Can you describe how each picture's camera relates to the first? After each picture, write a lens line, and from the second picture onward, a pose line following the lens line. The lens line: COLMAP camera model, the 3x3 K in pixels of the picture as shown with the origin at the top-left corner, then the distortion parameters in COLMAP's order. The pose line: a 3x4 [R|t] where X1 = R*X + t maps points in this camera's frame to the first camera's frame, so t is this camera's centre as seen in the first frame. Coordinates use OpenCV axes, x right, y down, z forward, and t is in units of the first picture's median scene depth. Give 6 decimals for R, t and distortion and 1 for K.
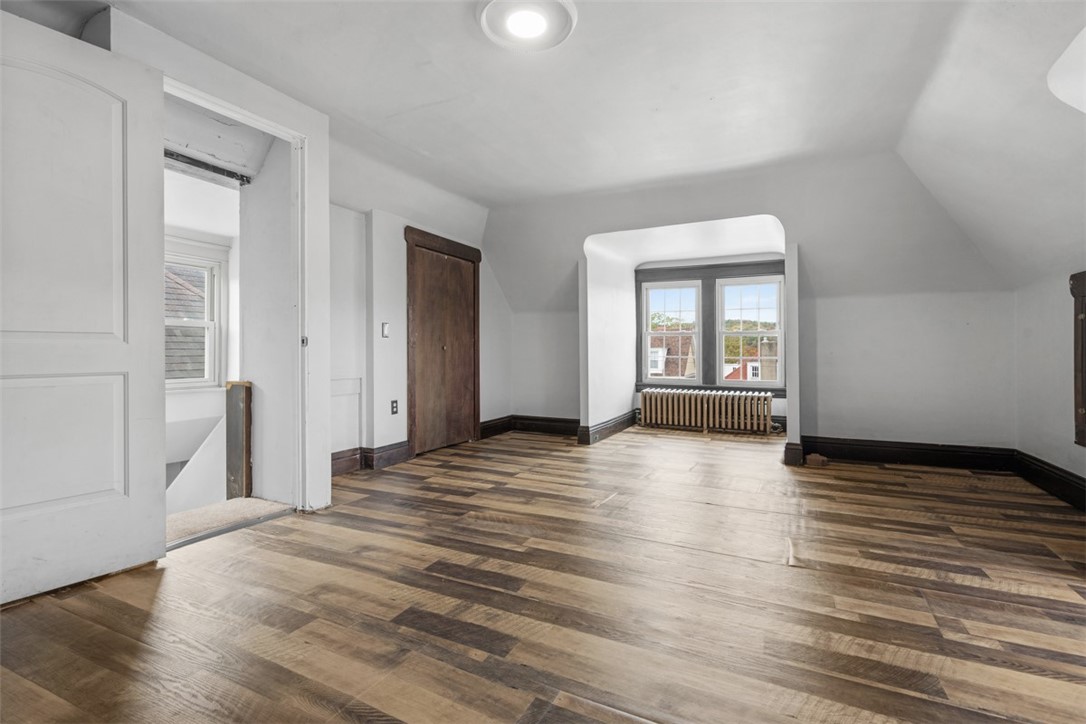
lens RADIAL K [[499.4, 0, 534.6], [0, 499.4, 381.9], [0, 0, 1]] dist [-0.001898, 0.001429]
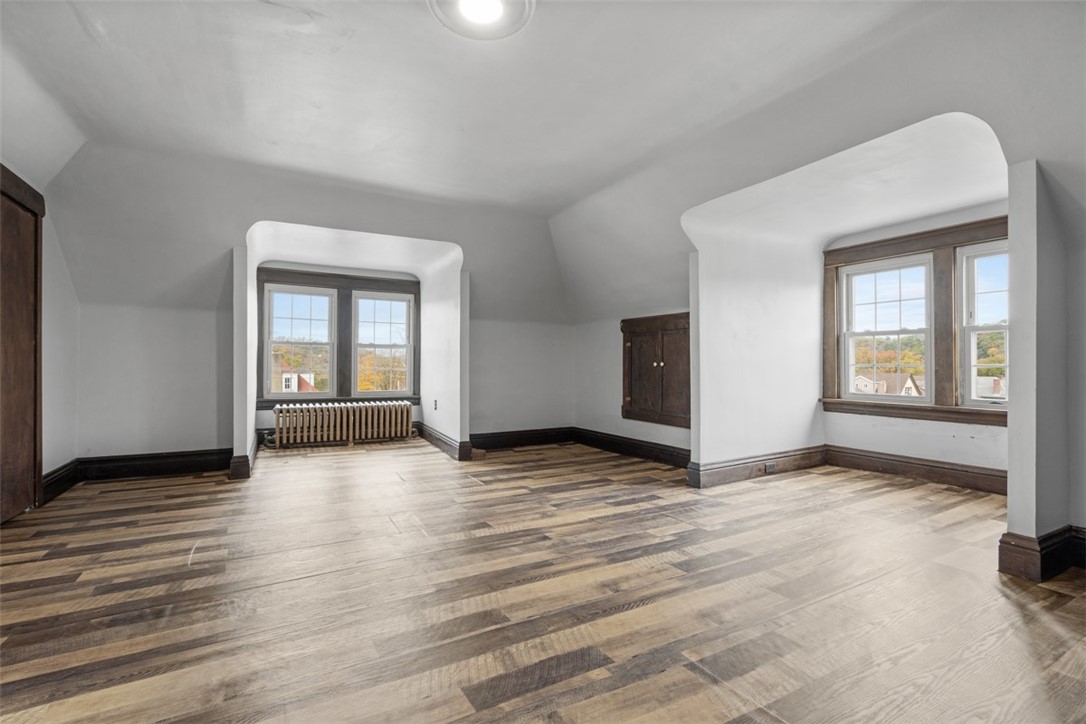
lens RADIAL K [[499.4, 0, 541.4], [0, 499.4, 358.4], [0, 0, 1]] dist [-0.001898, 0.001429]
pose [[0.559379, 0.013741, 0.828798, -0.288800], [0.044889, 0.997893, -0.046841, -0.006797], [-0.827696, 0.063406, 0.557584, 0.150507]]
